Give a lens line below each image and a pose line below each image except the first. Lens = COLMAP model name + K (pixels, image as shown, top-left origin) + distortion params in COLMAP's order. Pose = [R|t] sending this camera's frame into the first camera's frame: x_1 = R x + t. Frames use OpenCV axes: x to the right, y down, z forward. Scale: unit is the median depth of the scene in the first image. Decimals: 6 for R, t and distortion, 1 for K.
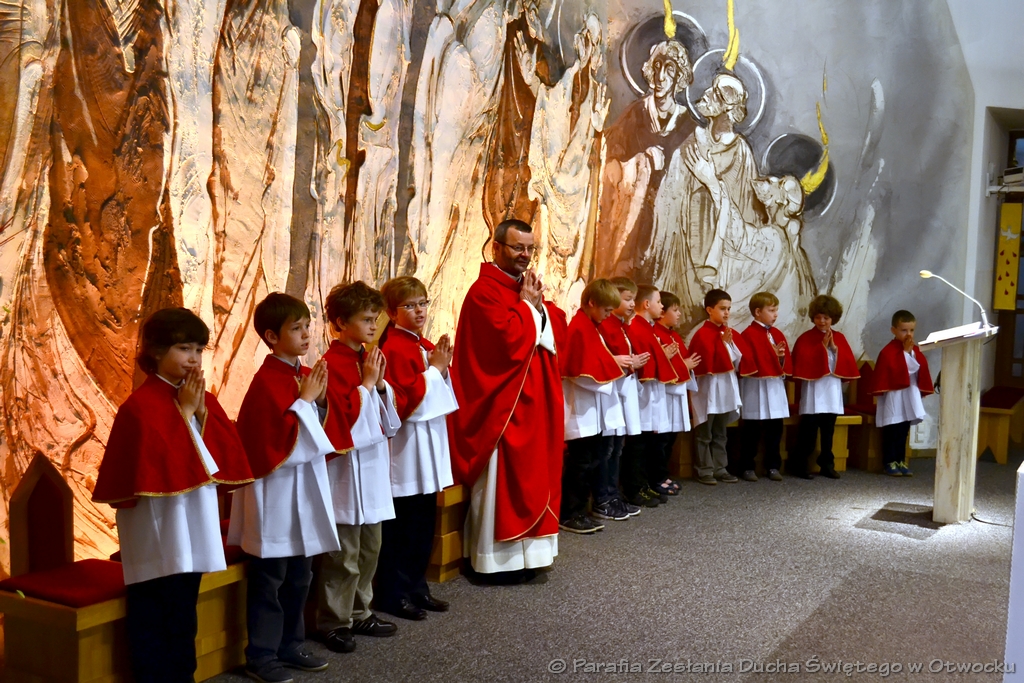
lens RADIAL K [[1209.6, 0, 505.1], [0, 1209.6, 346.1], [0, 0, 1]] dist [-0.011283, 0.000000]
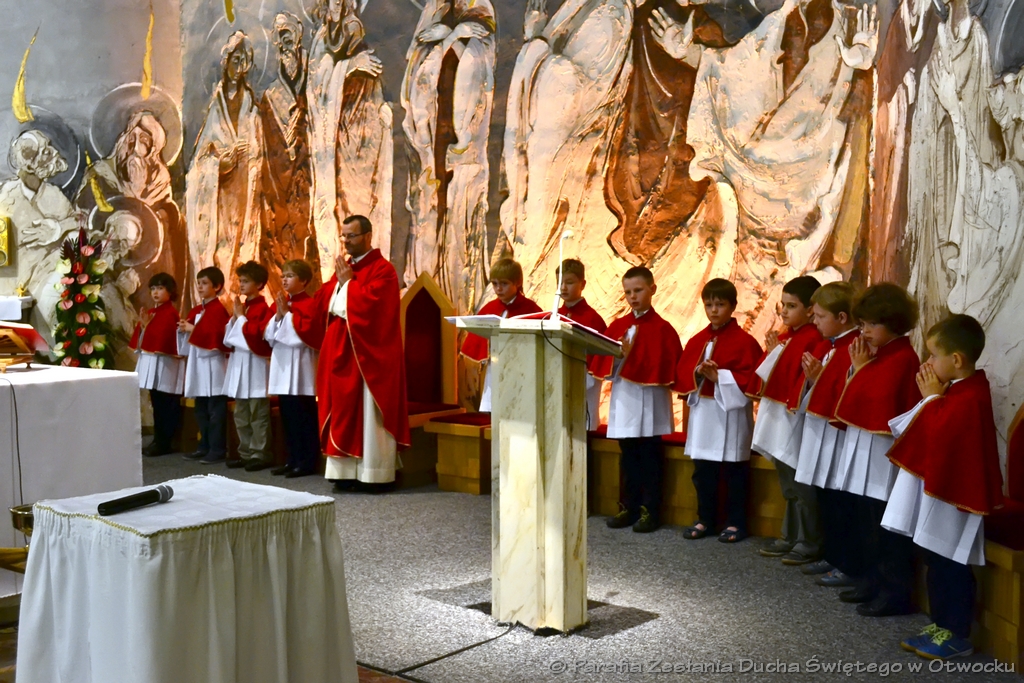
lens RADIAL K [[1187.2, 0, 517.2], [0, 1187.2, 333.9], [0, 0, 1]] dist [-0.016064, 0.000000]
pose [[-0.171980, 0.021207, -0.984872, 1.124746], [-0.084013, 0.995810, 0.036113, -0.032308], [0.981511, 0.088953, -0.169478, 1.249960]]
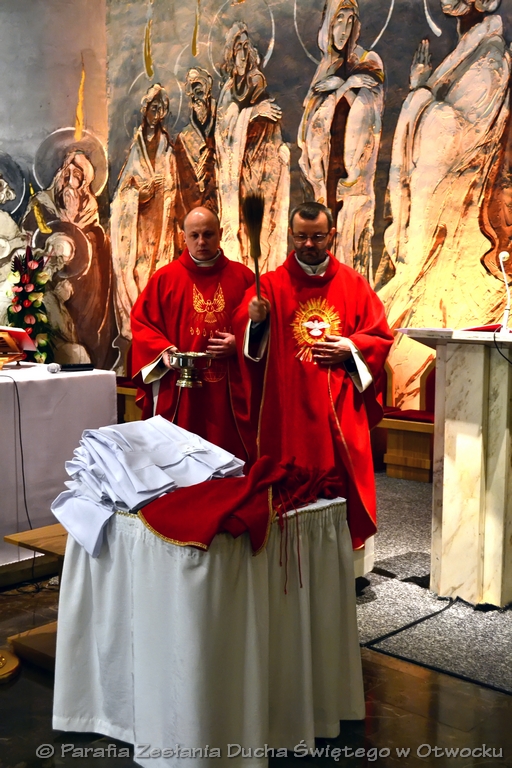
lens RADIAL K [[907.2, 0, 275.5], [0, 907.2, 379.0], [0, 0, 1]] dist [-0.011283, 0.000000]
pose [[-0.217076, 0.069296, -0.973692, 1.046084], [-0.095649, 0.991167, 0.091863, -0.027075], [0.971457, 0.113074, -0.208531, 1.136377]]
